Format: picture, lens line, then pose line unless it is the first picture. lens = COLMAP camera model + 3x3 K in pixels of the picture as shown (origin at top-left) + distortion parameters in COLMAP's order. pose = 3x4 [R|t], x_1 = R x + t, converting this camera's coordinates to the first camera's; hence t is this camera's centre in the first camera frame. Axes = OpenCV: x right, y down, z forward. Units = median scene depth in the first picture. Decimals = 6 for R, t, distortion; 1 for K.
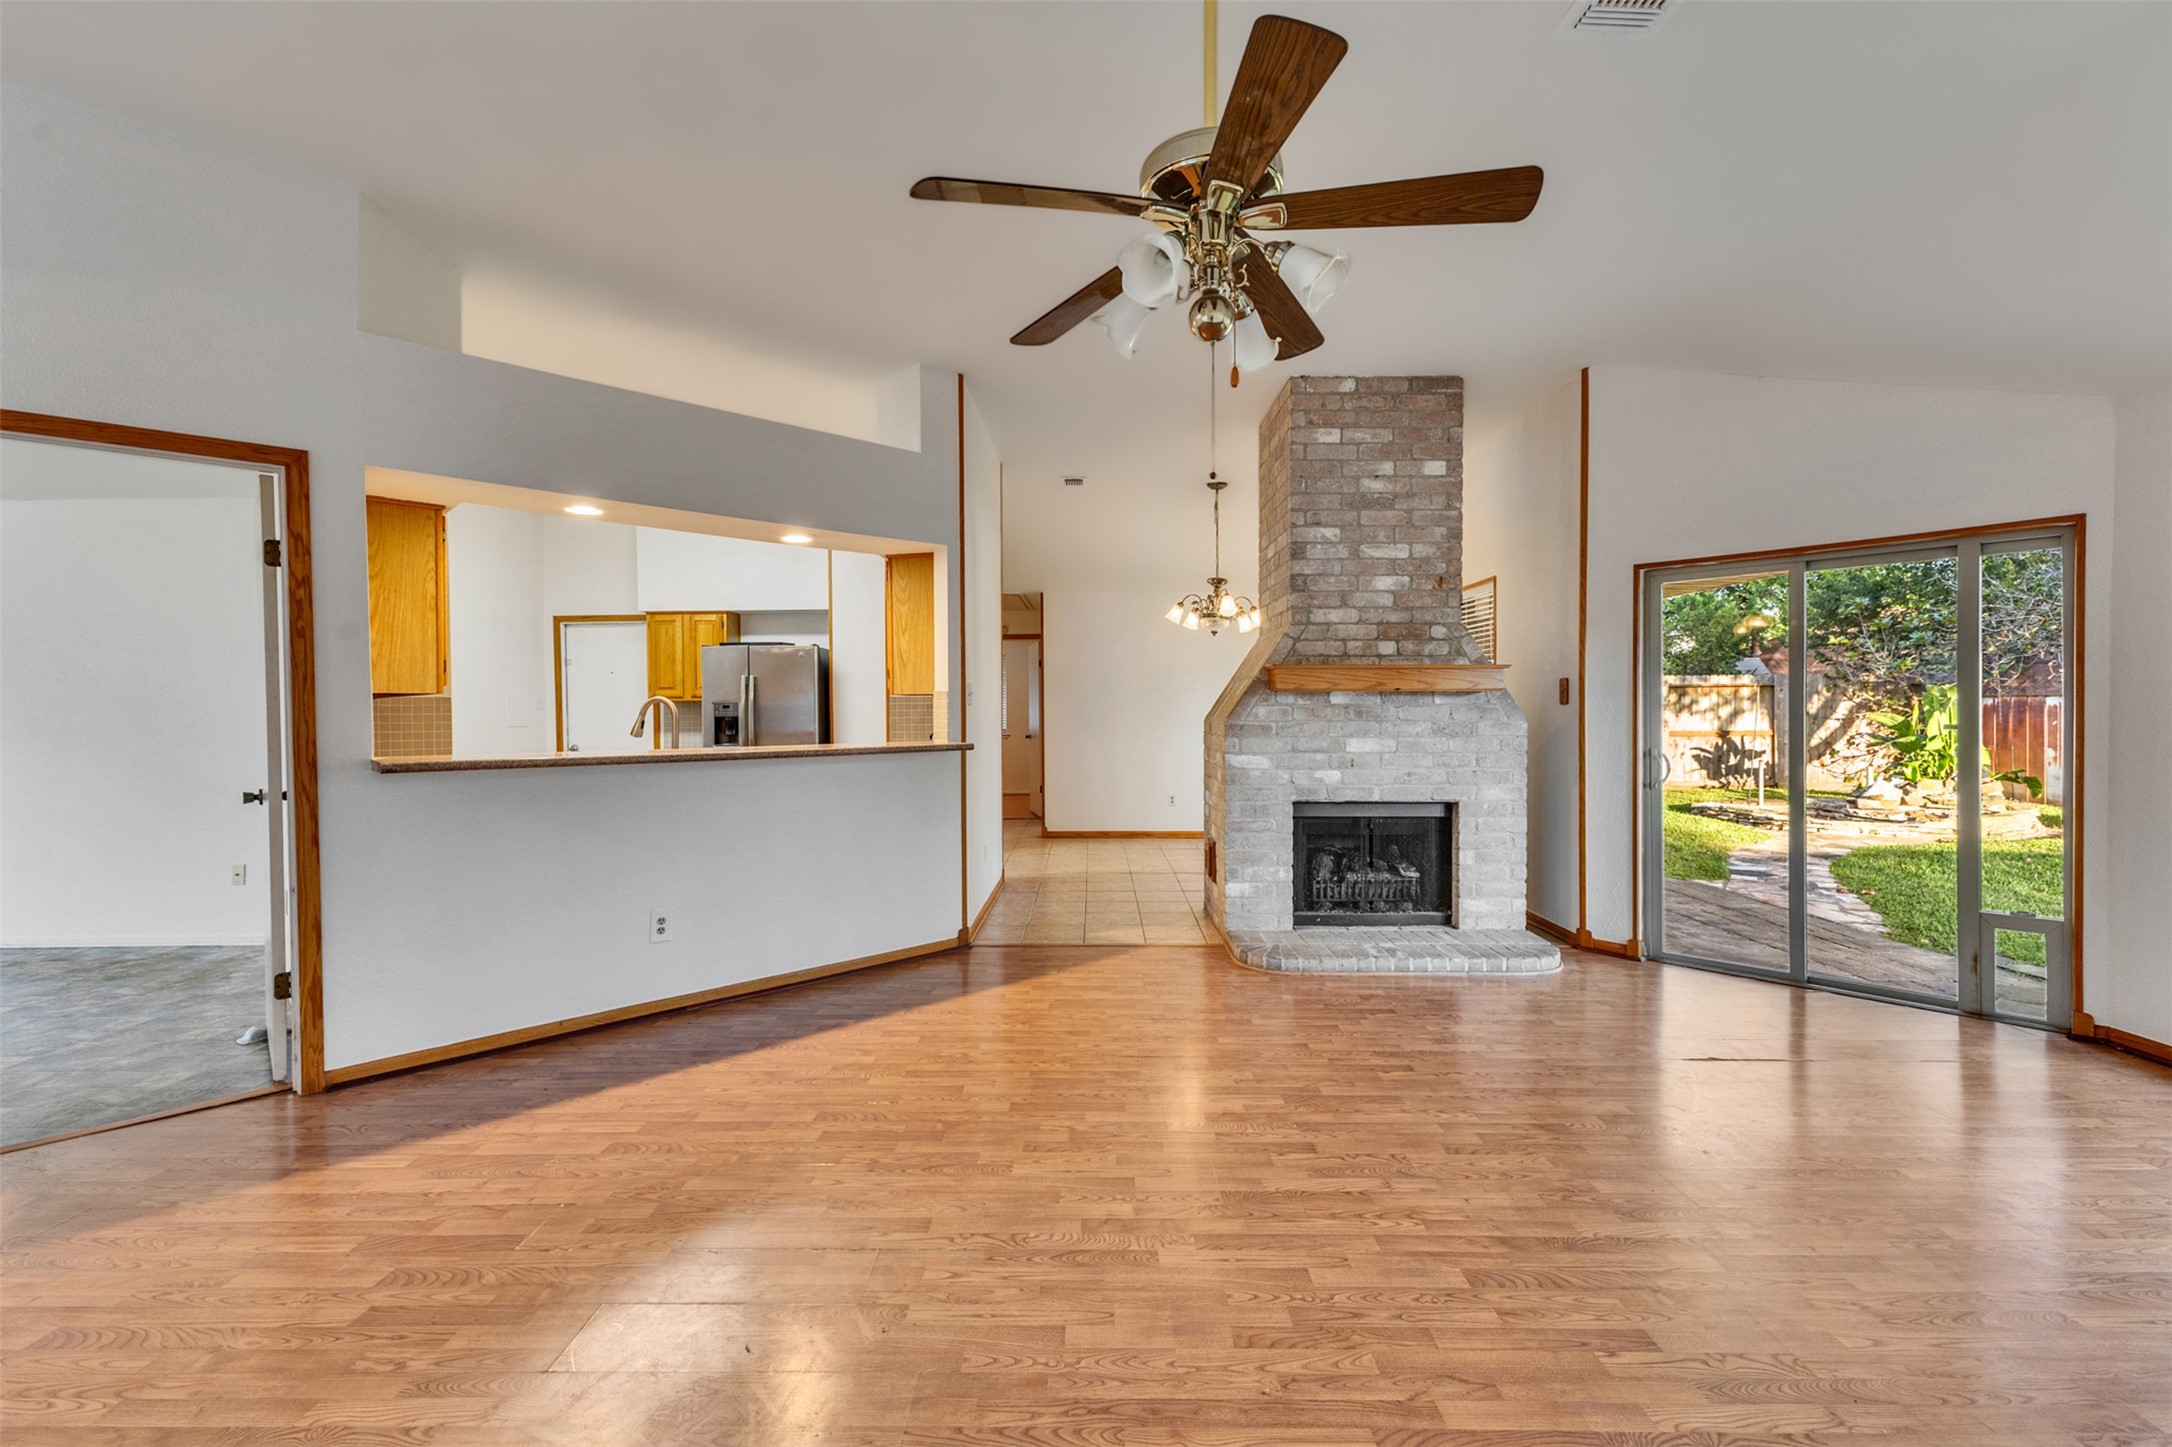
lens RADIAL K [[933.3, 0, 1088.4], [0, 933.3, 718.1], [0, 0, 1]] dist [0.015728, -0.004538]
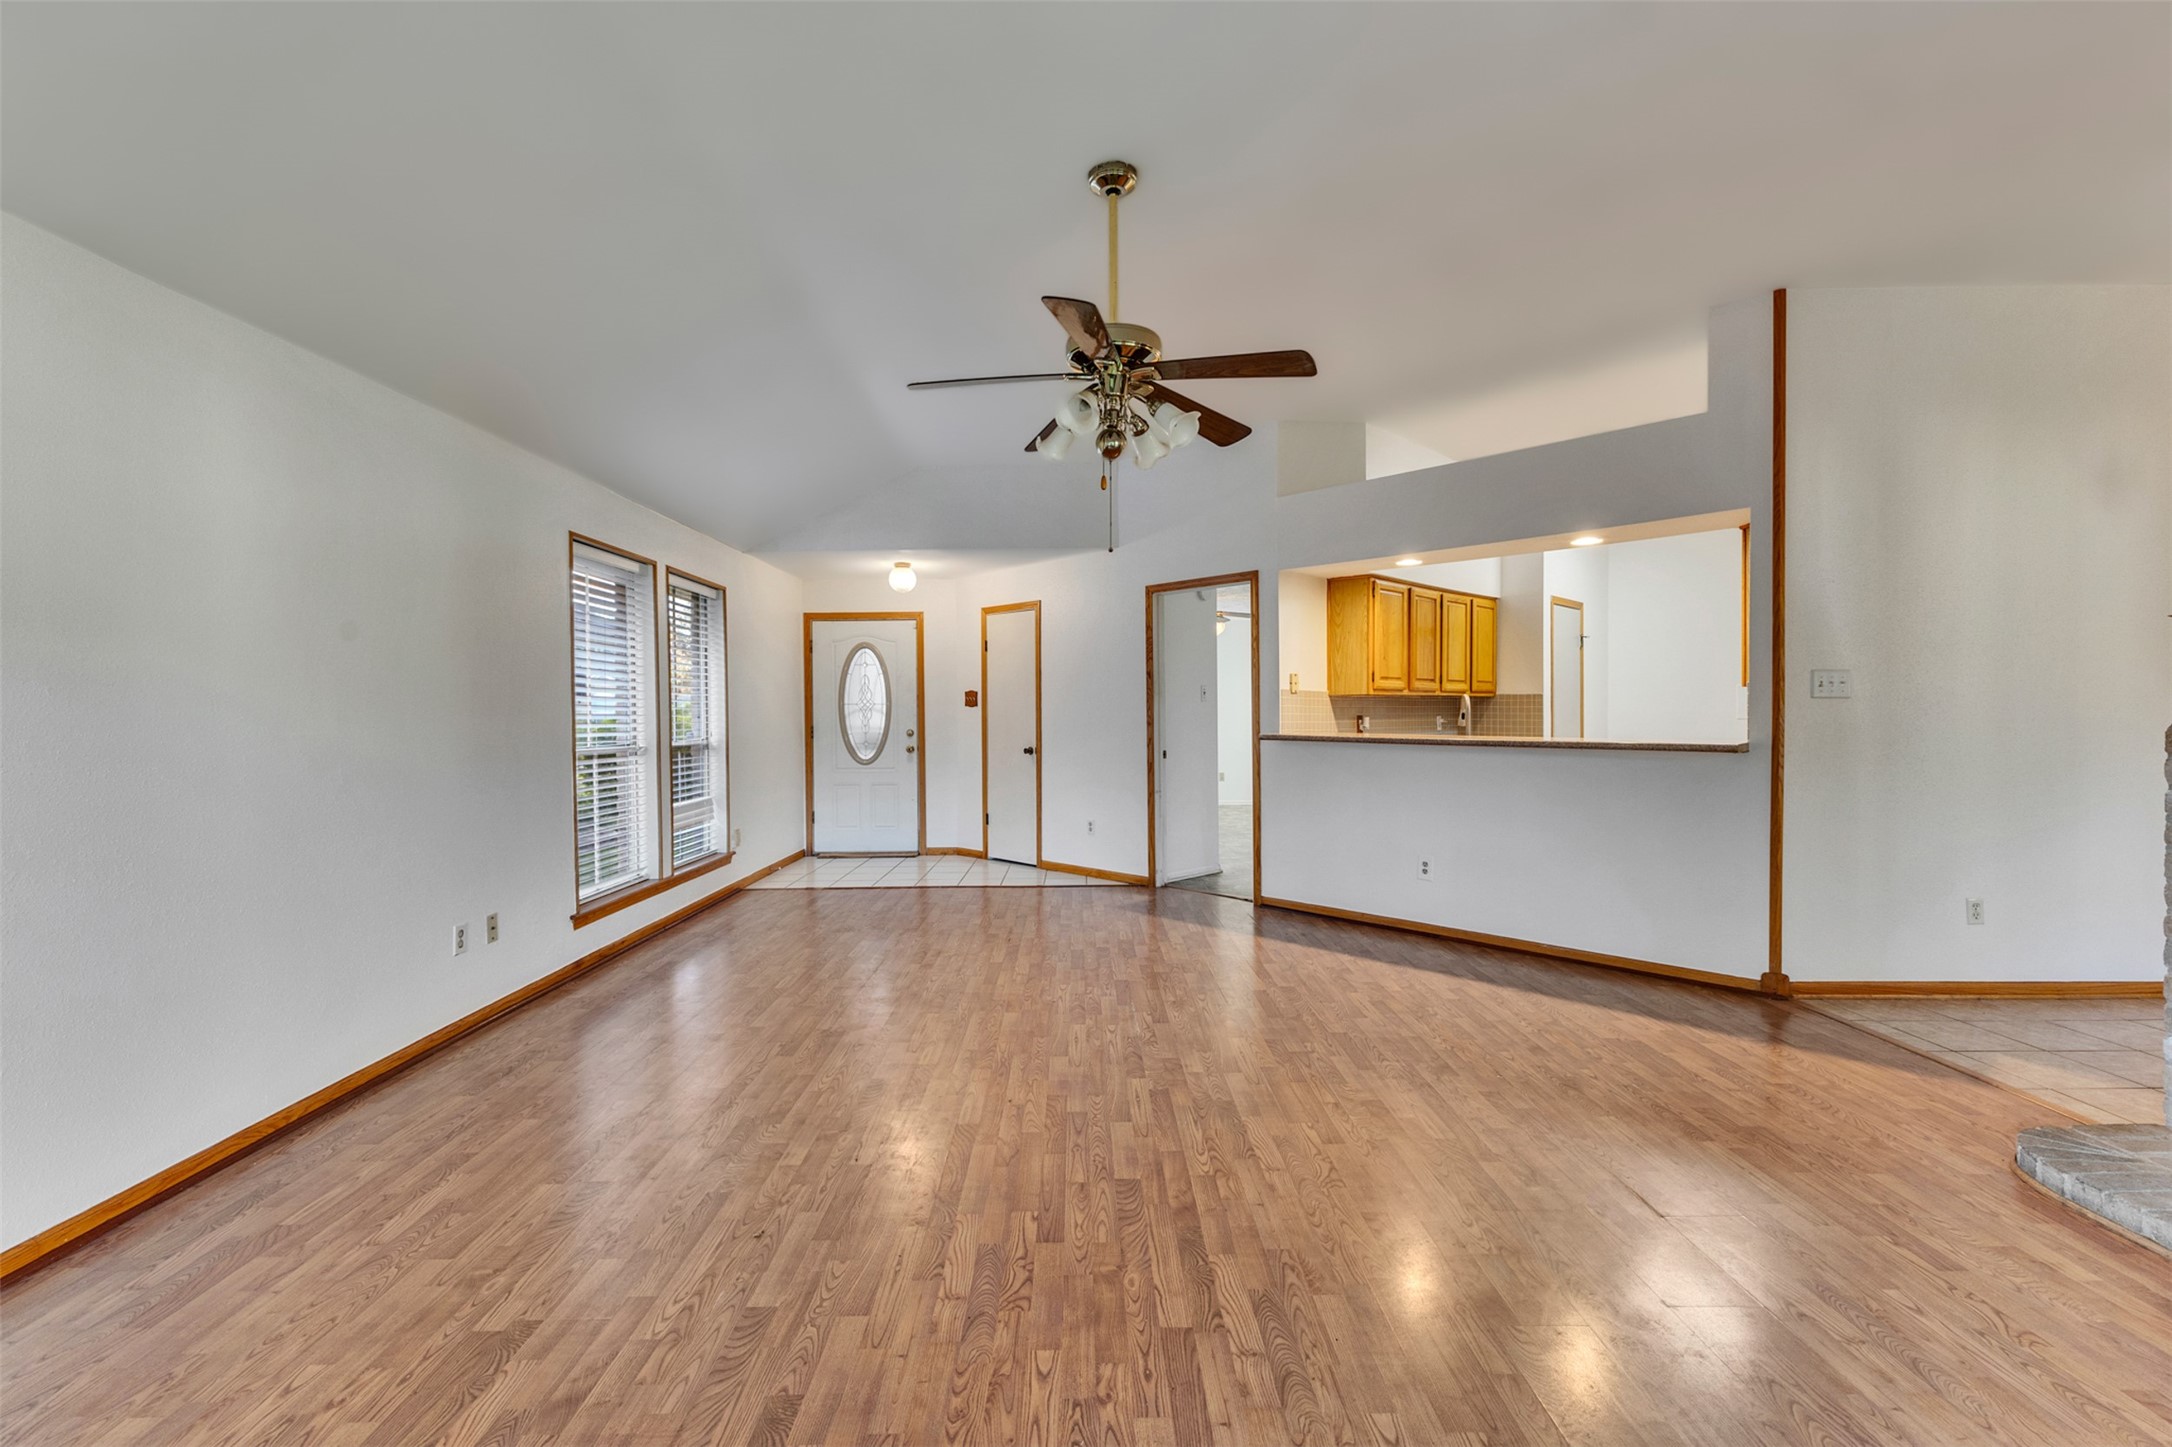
lens RADIAL K [[933.3, 0, 1086.1], [0, 933.3, 716.3], [0, 0, 1]] dist [0.015728, -0.004538]
pose [[0.019932, 0.014471, -0.999697, 0.665525], [-0.004393, 0.999887, 0.014386, -0.007294], [0.999792, 0.004105, 0.019993, 0.383174]]
